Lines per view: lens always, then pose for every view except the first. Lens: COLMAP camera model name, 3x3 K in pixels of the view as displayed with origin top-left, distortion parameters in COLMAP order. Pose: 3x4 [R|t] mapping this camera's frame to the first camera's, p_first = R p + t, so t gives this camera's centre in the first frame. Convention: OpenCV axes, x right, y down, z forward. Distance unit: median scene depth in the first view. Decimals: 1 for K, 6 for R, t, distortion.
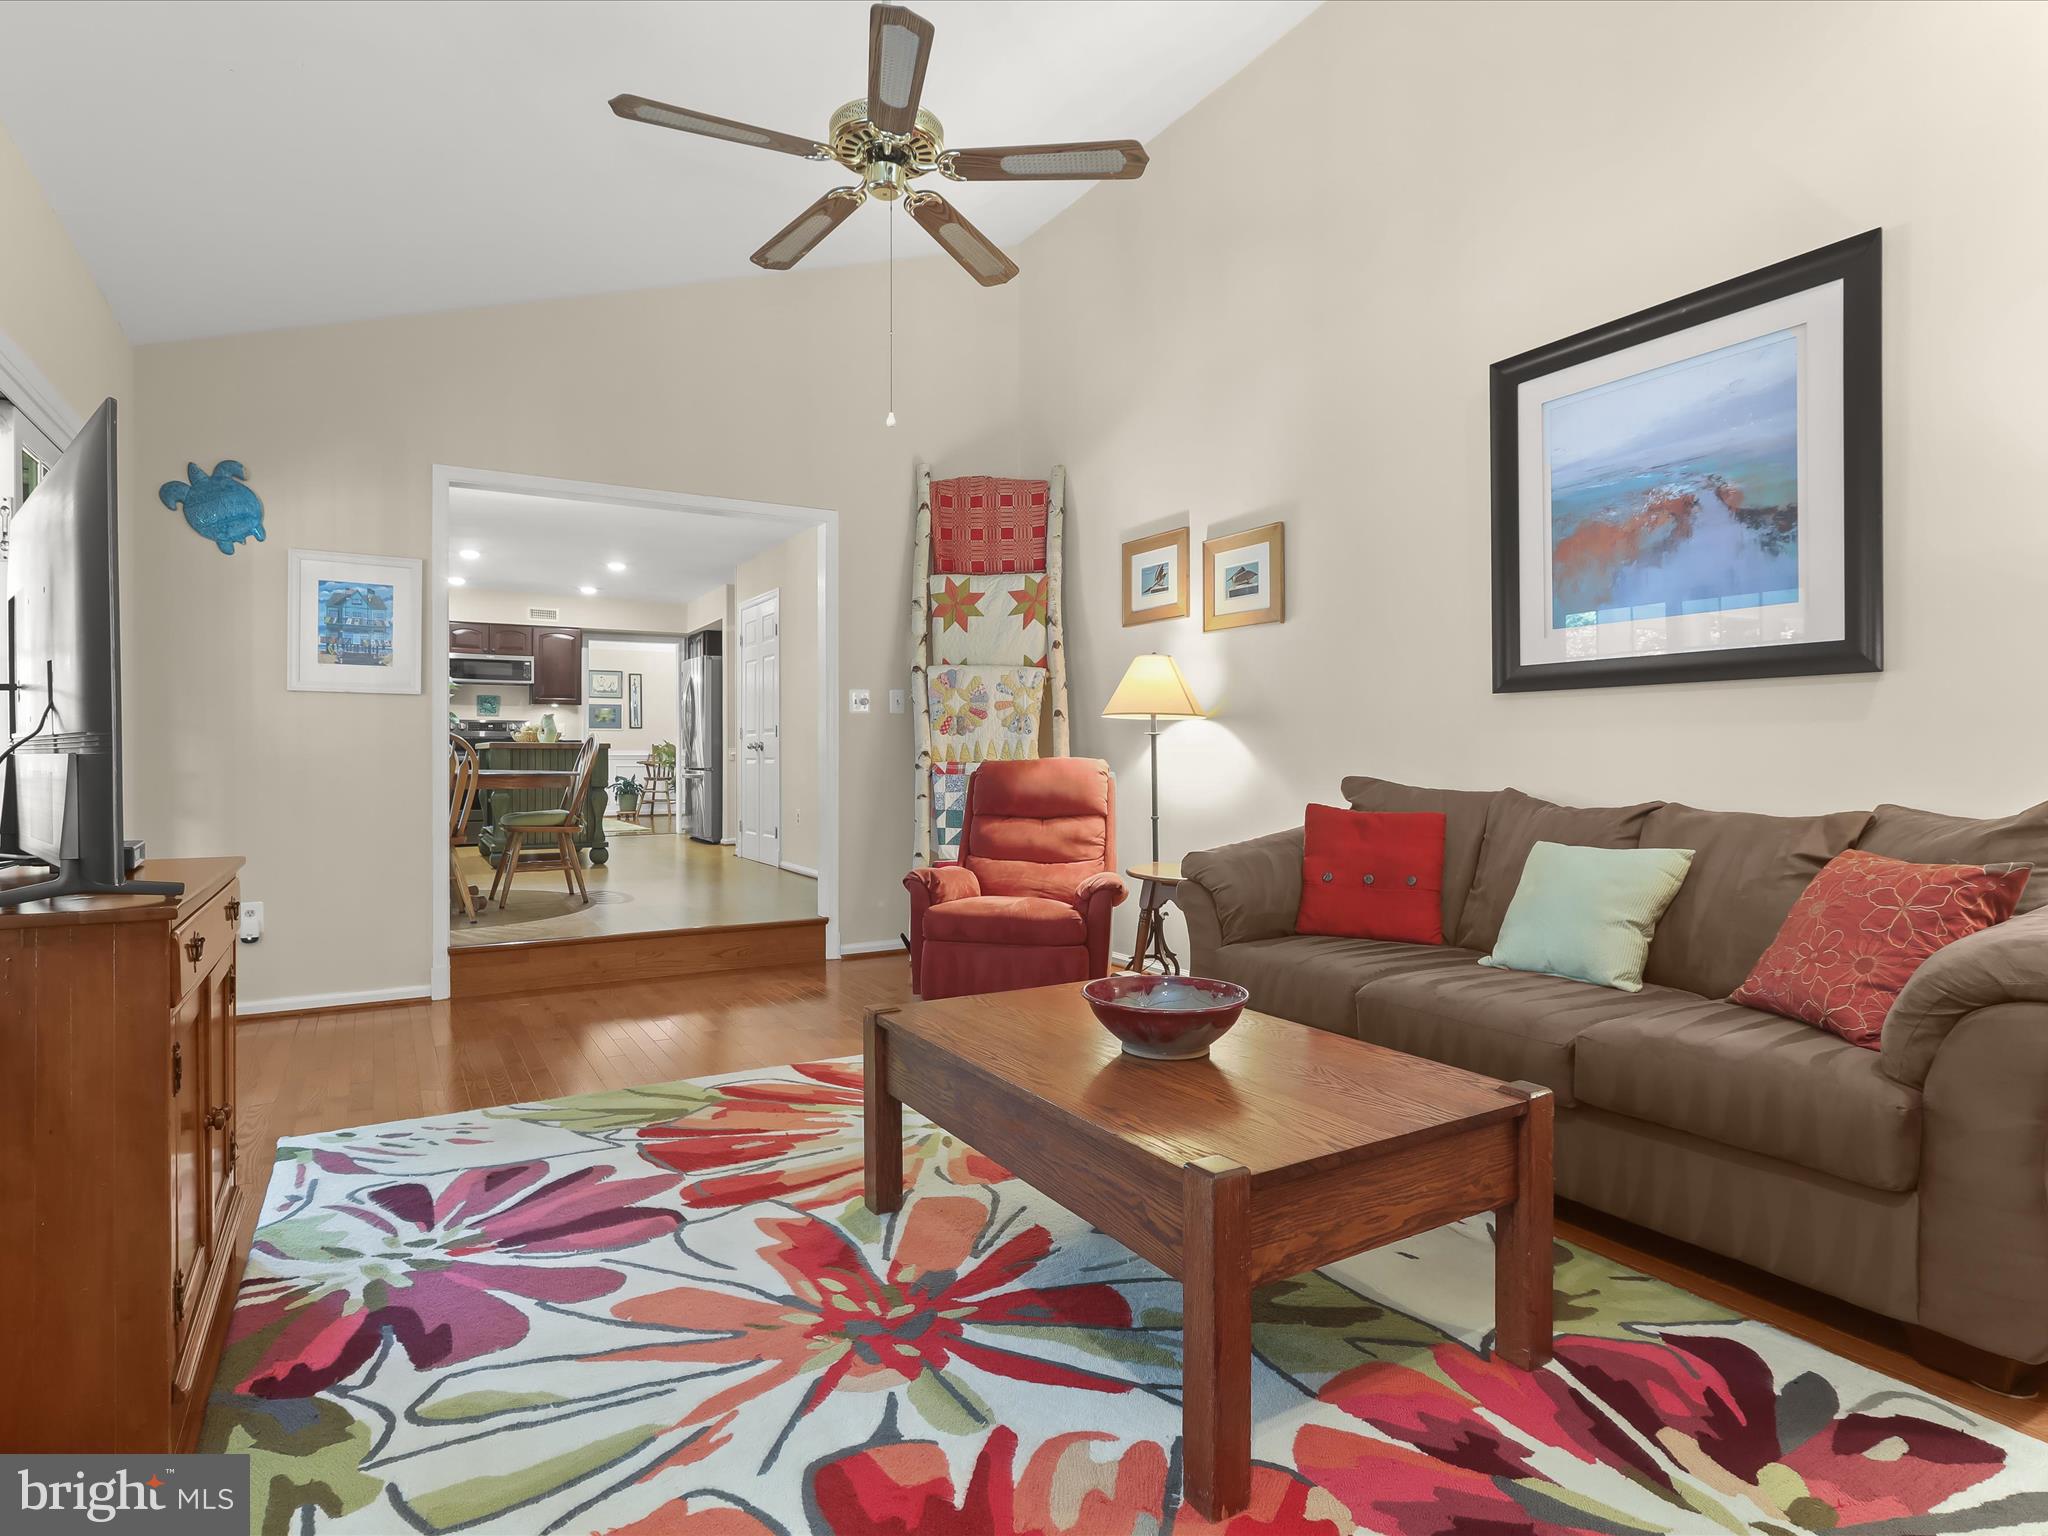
lens RADIAL K [[1088.5, 0, 1041.6], [0, 1088.5, 758.2], [0, 0, 1]] dist [-0.008193, 0.007401]
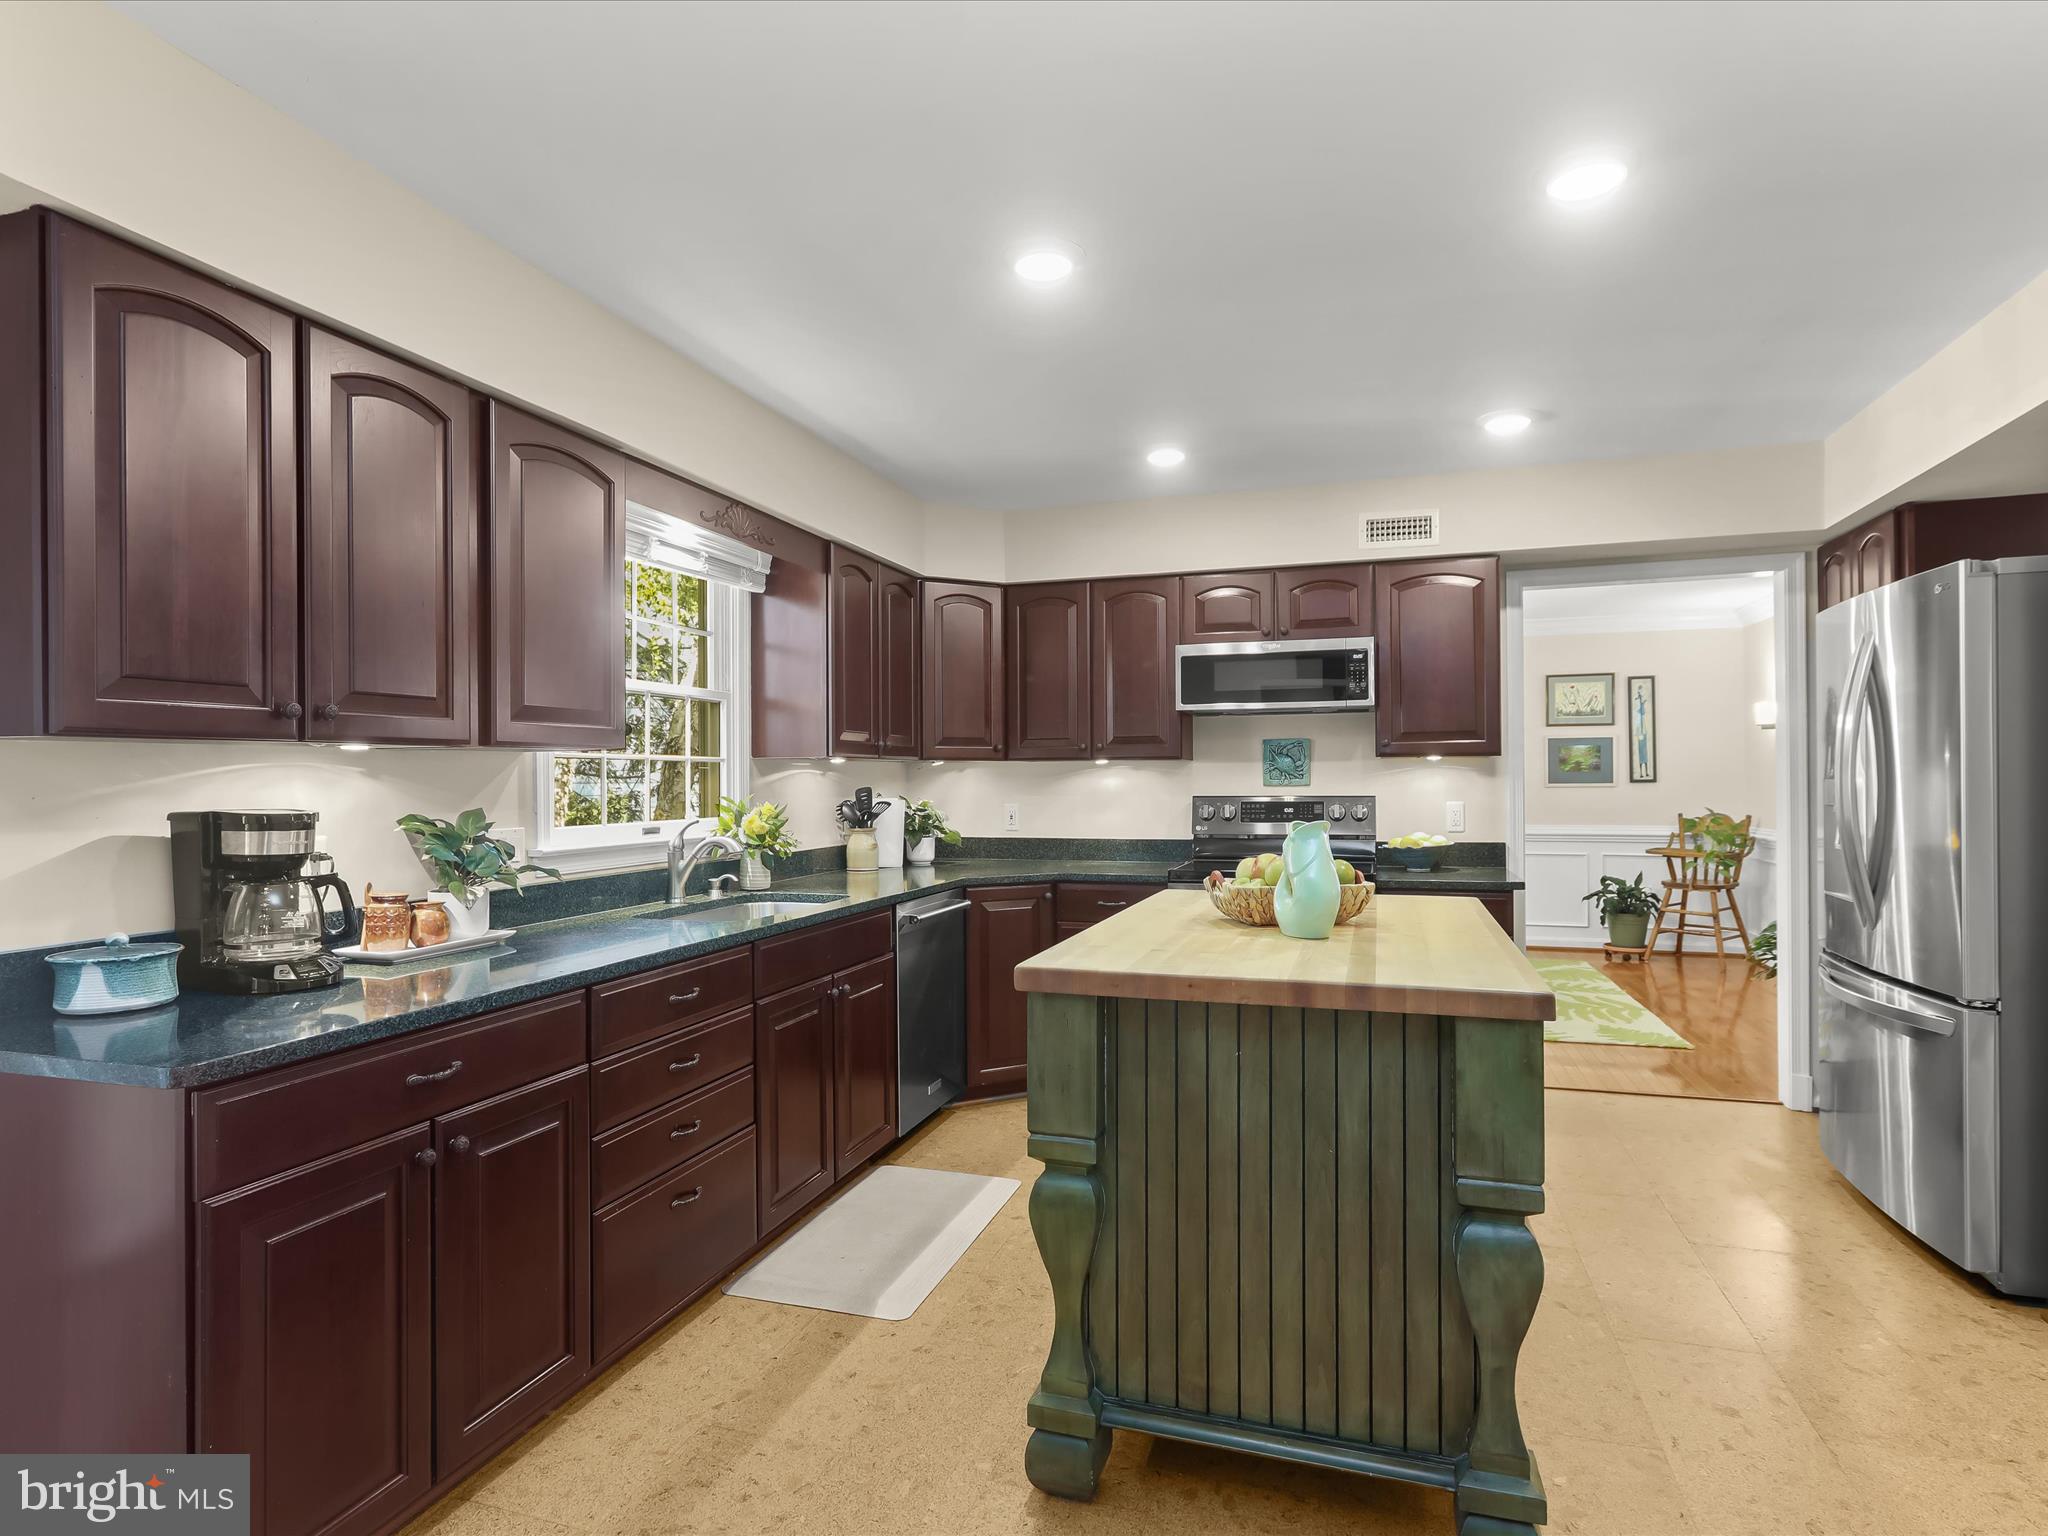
lens RADIAL K [[1088.5, 0, 1030.6], [0, 1088.5, 778.4], [0, 0, 1]] dist [-0.008193, 0.007401]
pose [[0.651147, -0.005377, -0.758933, -0.451747], [0.004514, 0.999985, -0.003212, -0.075446], [0.758938, -0.001334, 0.651161, 1.172210]]
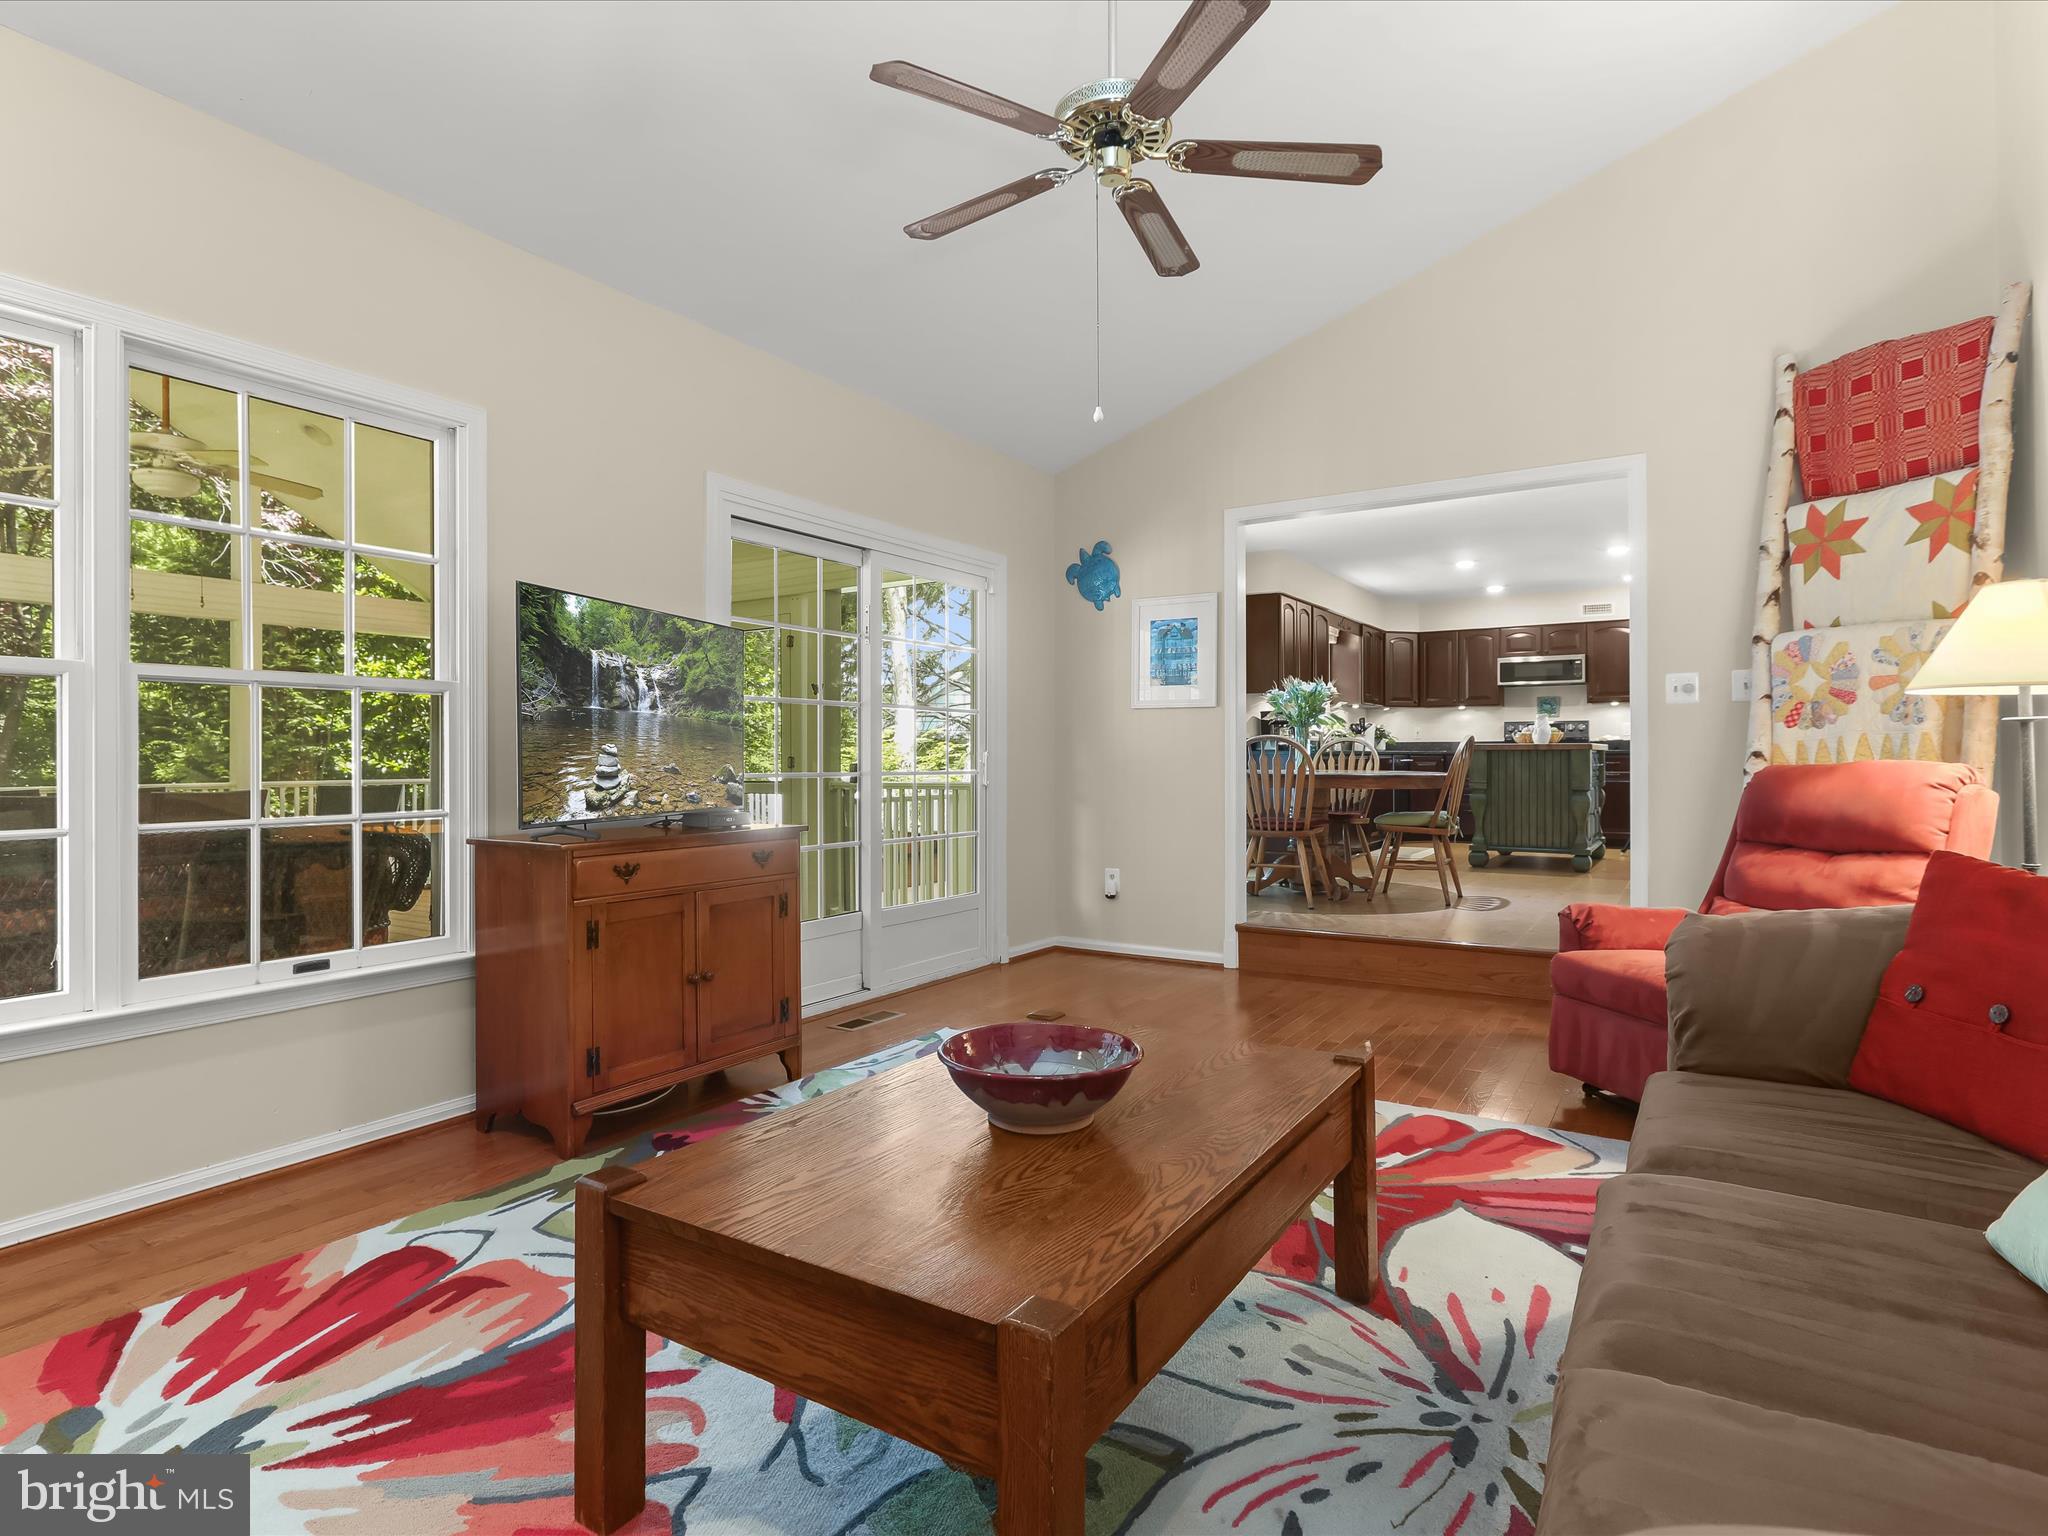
lens RADIAL K [[1088.5, 0, 1037.3], [0, 1088.5, 754.9], [0, 0, 1]] dist [-0.008193, 0.007401]
pose [[0.448728, -0.002924, -0.893663, 0.320709], [0.000439, 0.999995, -0.003052, -0.002056], [0.893668, 0.000978, 0.448728, 0.235816]]
